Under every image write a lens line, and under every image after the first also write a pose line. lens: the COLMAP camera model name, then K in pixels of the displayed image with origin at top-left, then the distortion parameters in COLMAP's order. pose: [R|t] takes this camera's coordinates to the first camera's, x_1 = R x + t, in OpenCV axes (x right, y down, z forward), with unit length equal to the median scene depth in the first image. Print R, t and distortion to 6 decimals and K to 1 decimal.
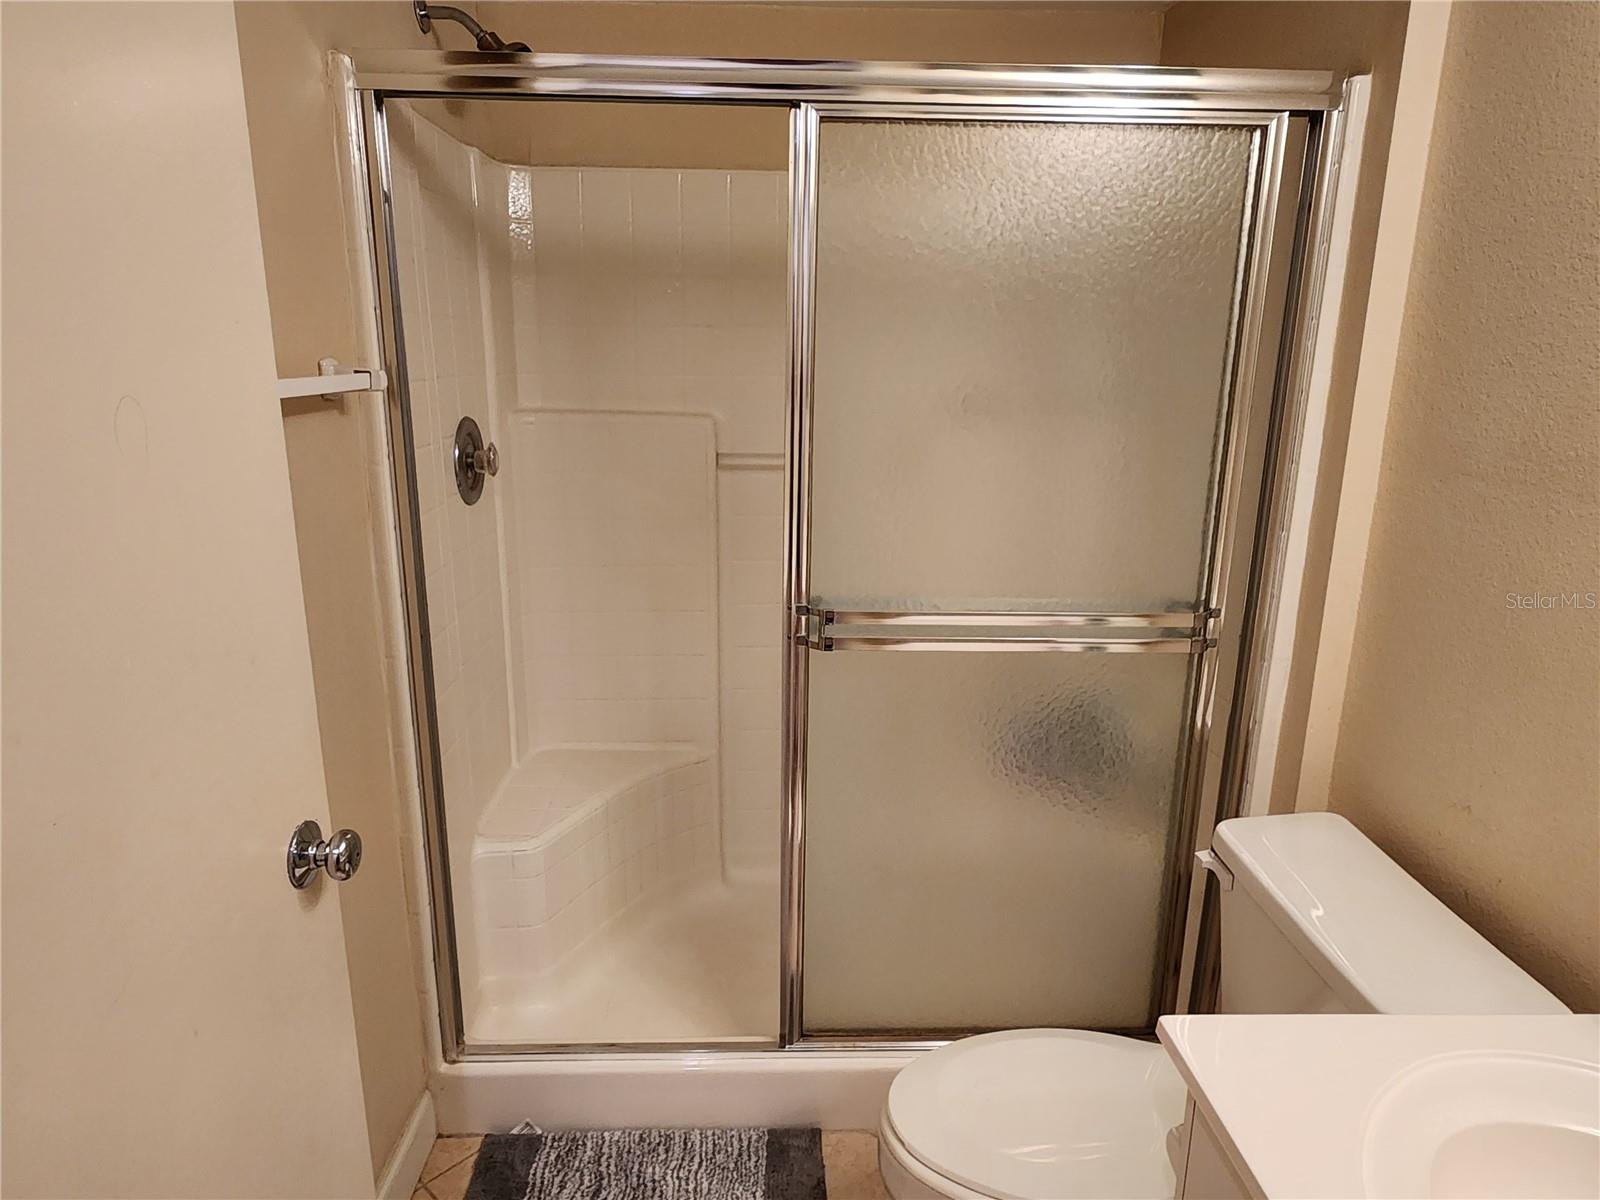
lens RADIAL K [[1011.6, 0, 798.6], [0, 1011.6, 608.7], [0, 0, 1]] dist [0.007656, -0.004008]
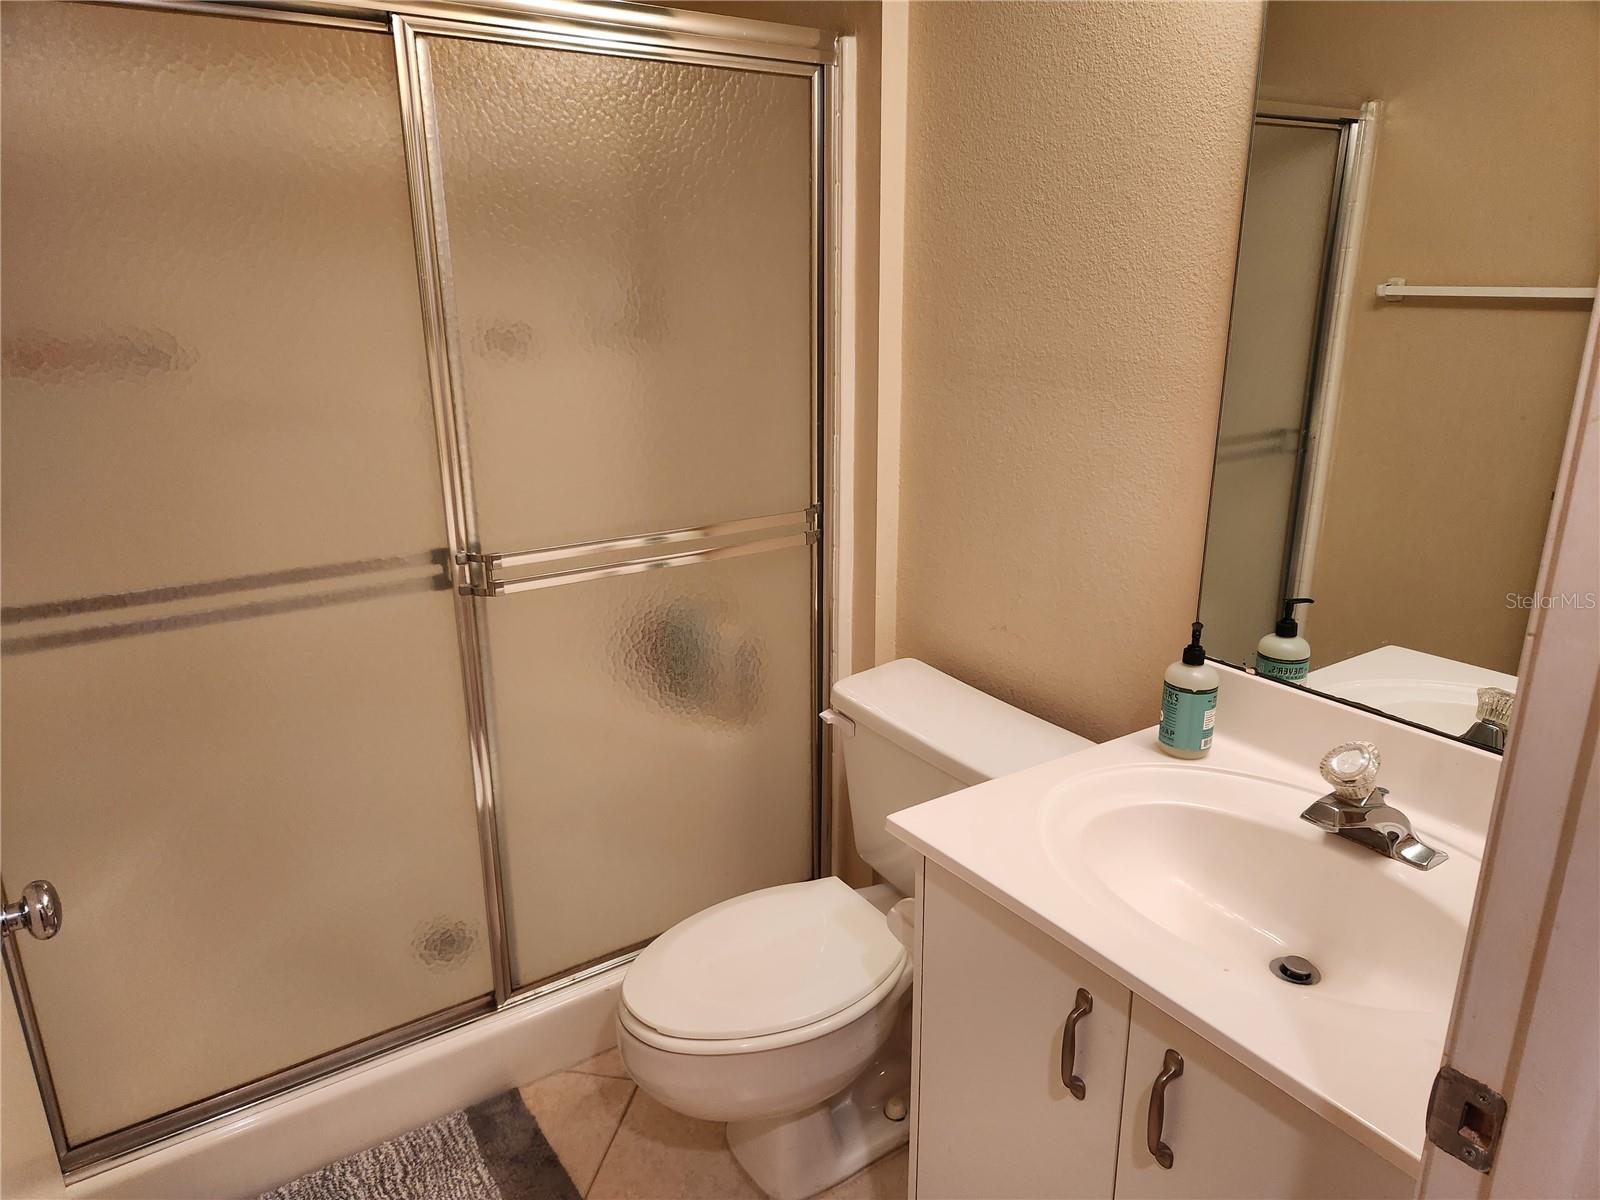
lens RADIAL K [[1067.1, 0, 797.4], [0, 1067.1, 595.9], [0, 0, 1]] dist [0.007499, 0.003208]
pose [[0.850139, -0.170243, 0.498279, -0.188677], [0.153913, 0.985306, 0.074042, 0.013402], [-0.503562, 0.013746, 0.863850, -0.032962]]
